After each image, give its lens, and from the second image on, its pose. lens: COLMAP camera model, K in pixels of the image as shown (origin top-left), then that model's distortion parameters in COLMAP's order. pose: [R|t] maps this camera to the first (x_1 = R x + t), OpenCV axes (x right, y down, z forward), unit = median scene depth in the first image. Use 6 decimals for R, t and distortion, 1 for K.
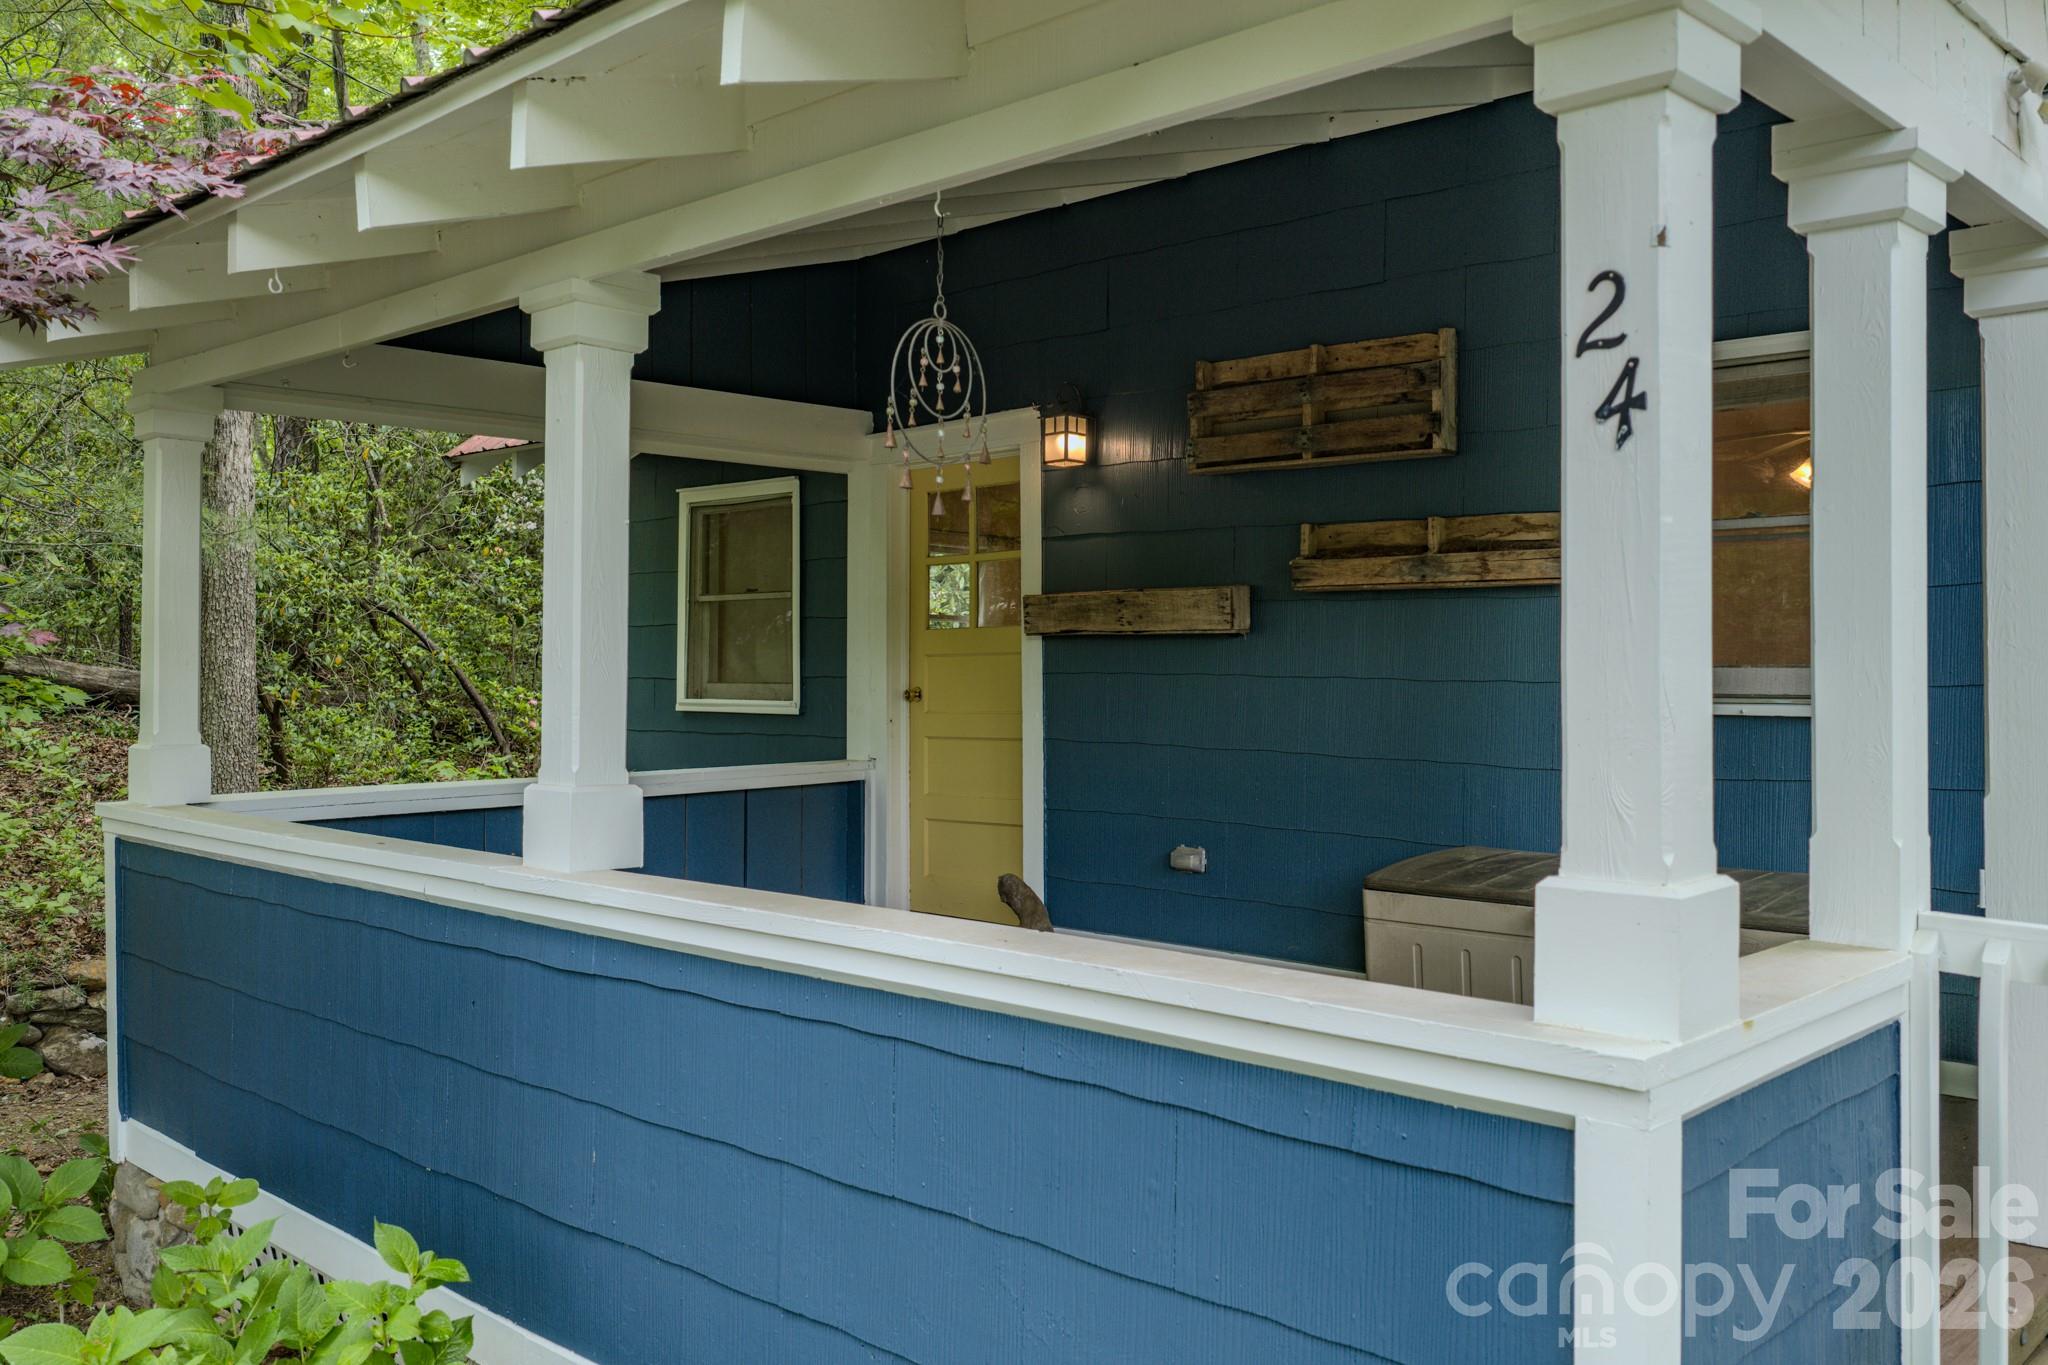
lens RADIAL K [[1690.1, 0, 1028.8], [0, 1690.1, 674.6], [0, 0, 1]] dist [0.004254, 0.003404]
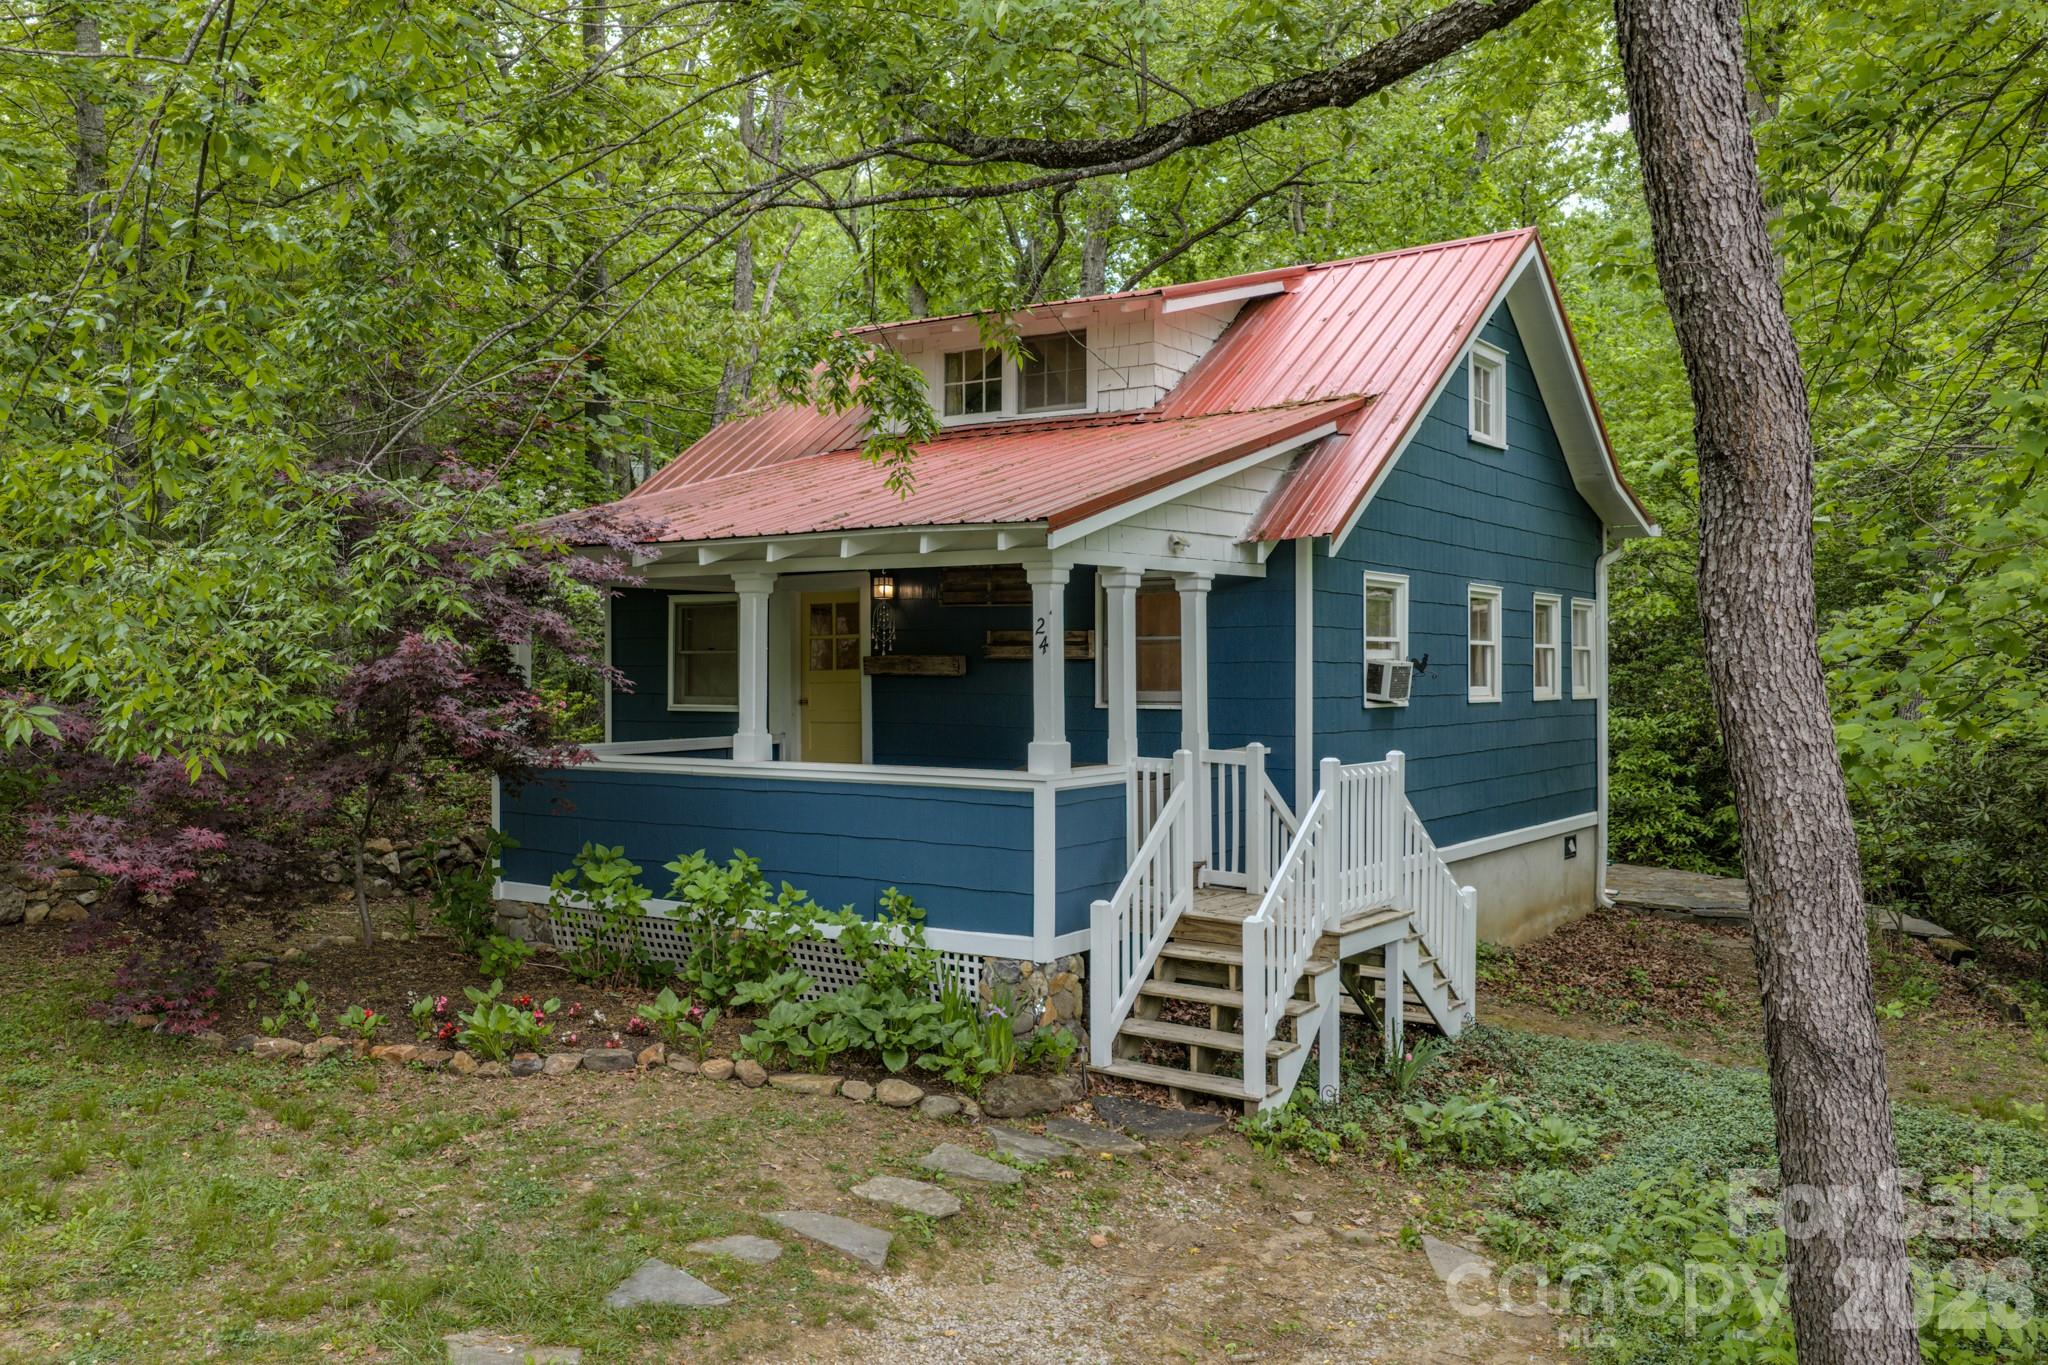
lens RADIAL K [[1690.1, 0, 1025.5], [0, 1690.1, 682.7], [0, 0, 1]] dist [0.004254, 0.003404]
pose [[0.985702, -0.004512, 0.168435, -0.179421], [0.003579, 0.999977, 0.005845, -0.027210], [-0.168458, -0.005159, 0.985695, -1.296483]]
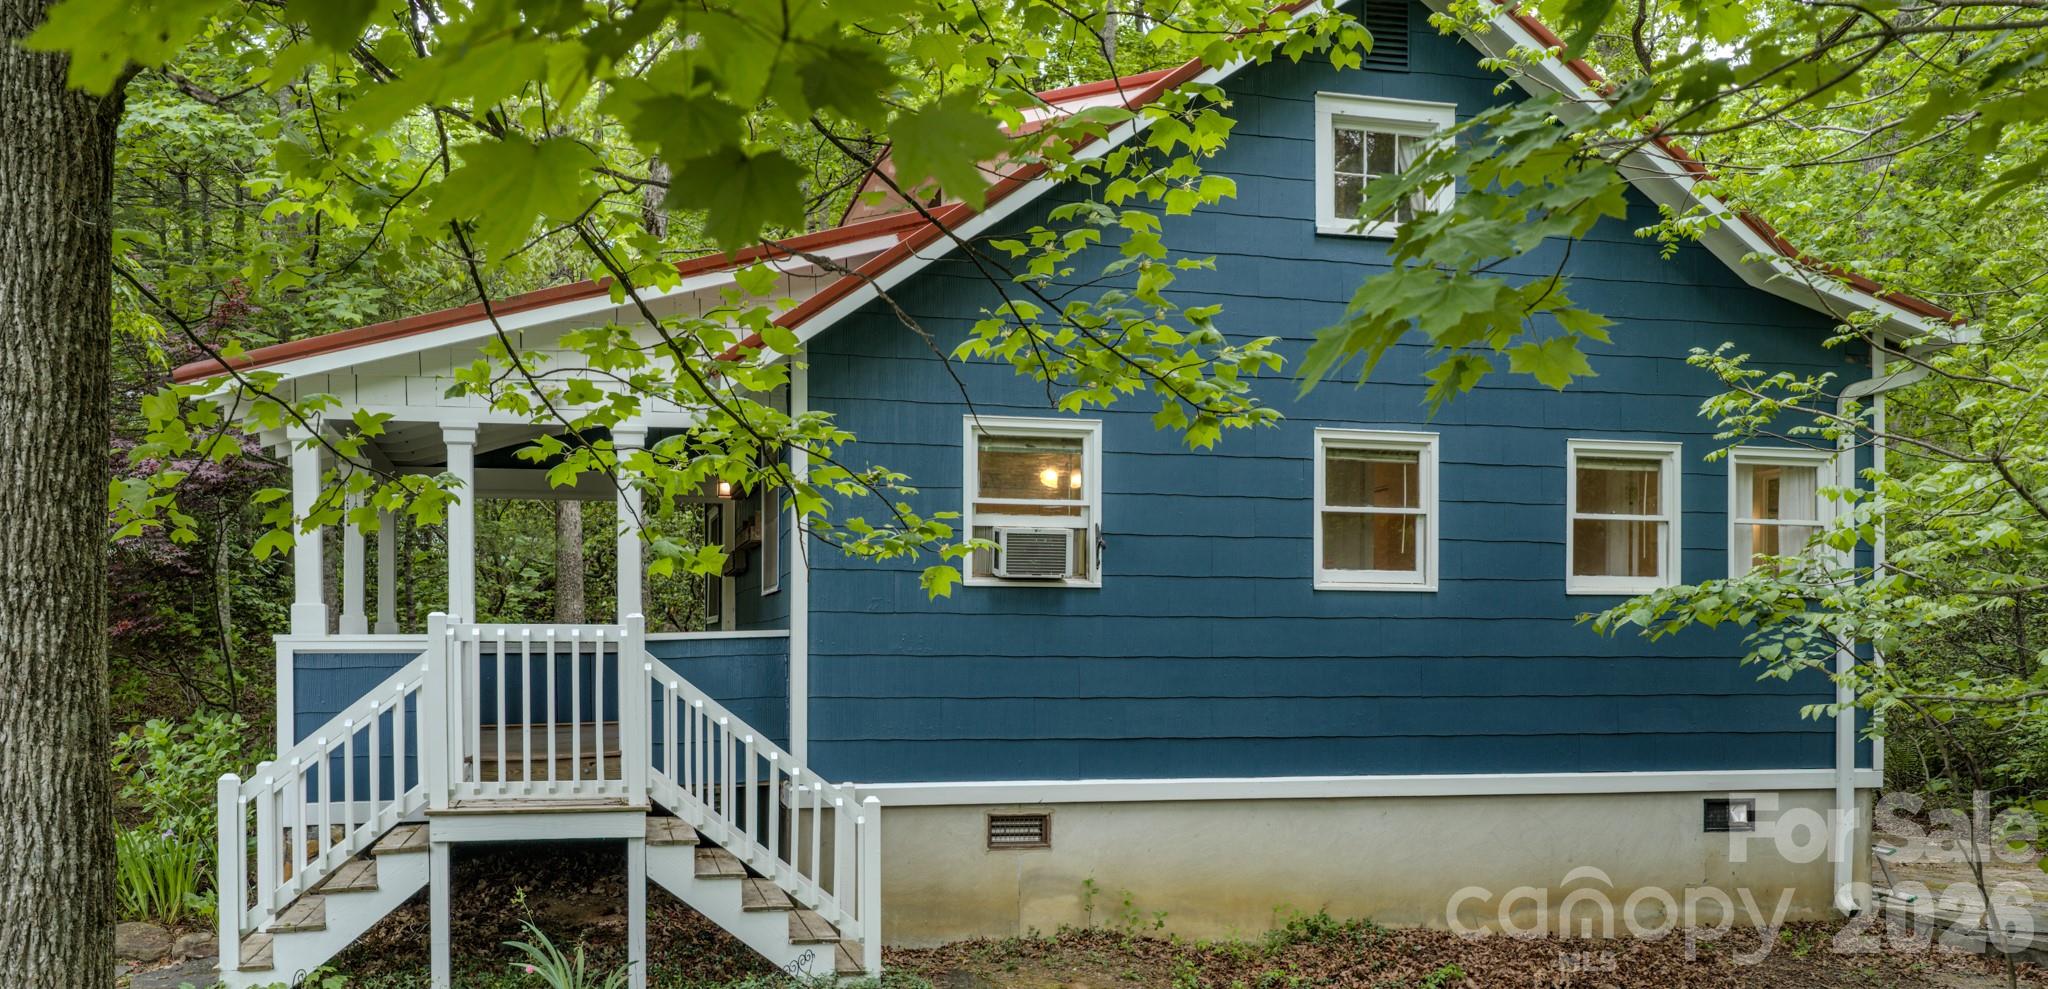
lens RADIAL K [[1719.1, 0, 1024.1], [0, 1719.1, 492.1], [0, 0, 1]] dist [0.000210, -0.000303]
pose [[0.884330, -0.025387, -0.466172, 1.498512], [-0.003235, 0.998163, -0.060495, 0.026774], [0.466852, 0.055005, 0.882623, -0.729350]]
